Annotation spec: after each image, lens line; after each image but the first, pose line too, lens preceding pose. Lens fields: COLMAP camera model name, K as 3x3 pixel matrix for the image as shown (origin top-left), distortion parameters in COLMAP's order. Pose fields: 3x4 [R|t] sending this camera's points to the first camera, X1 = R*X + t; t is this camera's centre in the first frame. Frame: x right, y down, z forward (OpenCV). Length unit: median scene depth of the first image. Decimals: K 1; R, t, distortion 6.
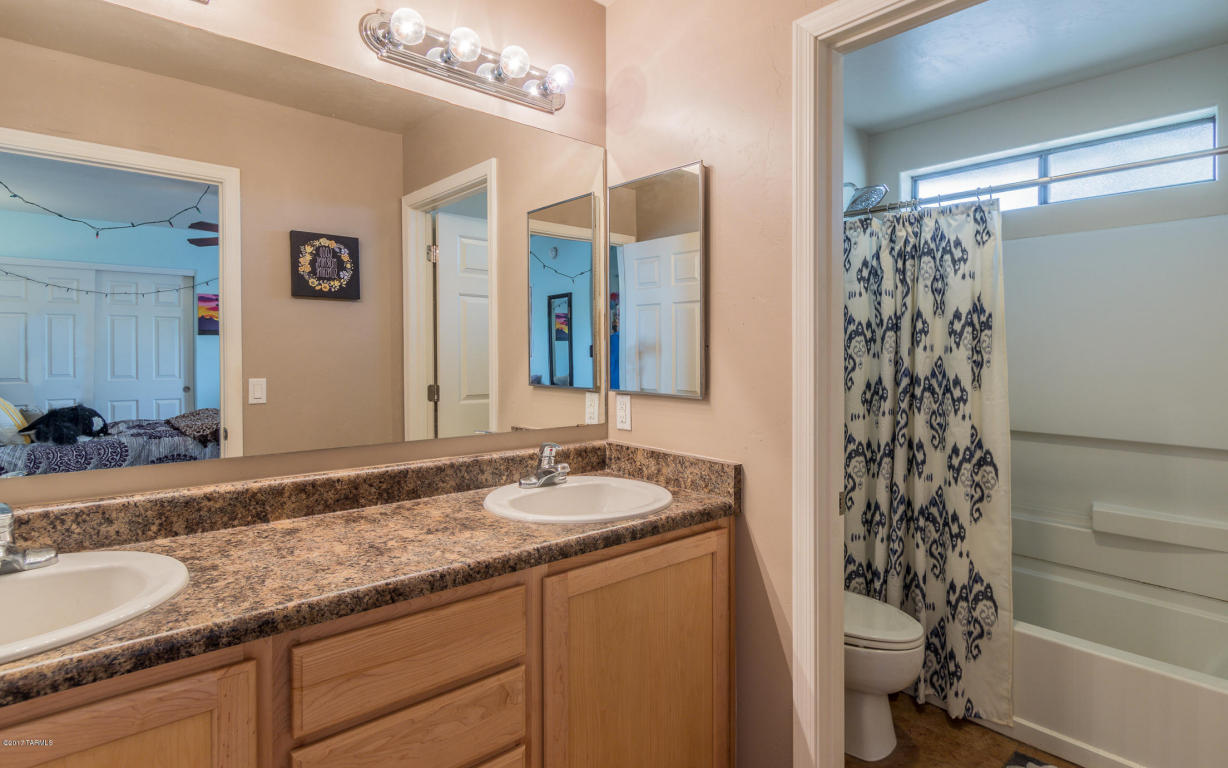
lens RADIAL K [[607.7, 0, 632.9], [0, 607.7, 356.5], [0, 0, 1]] dist [-0.005747, -0.000726]
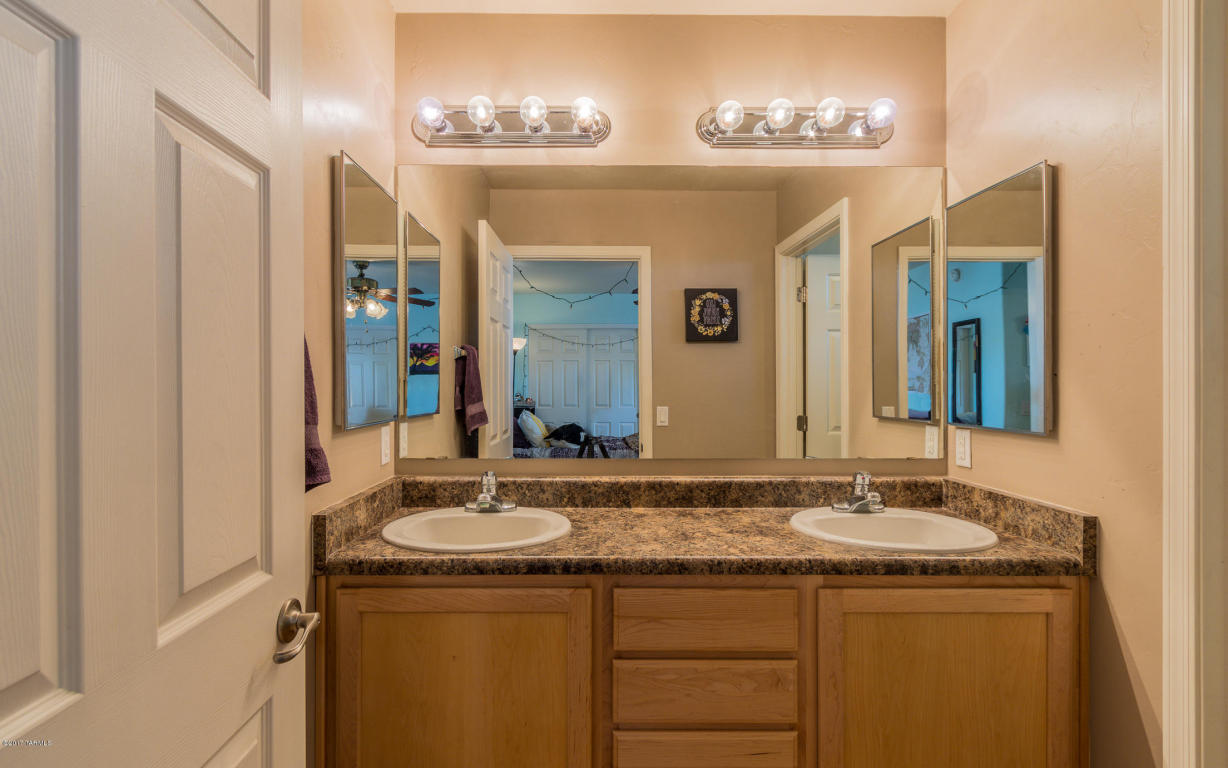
lens RADIAL K [[607.7, 0, 617.3], [0, 607.7, 387.8], [0, 0, 1]] dist [-0.005747, -0.000726]
pose [[0.750174, -0.004231, -0.661227, 0.257043], [0.000800, 0.999985, -0.005490, 0.005761], [0.661241, 0.003589, 0.750165, -0.056520]]
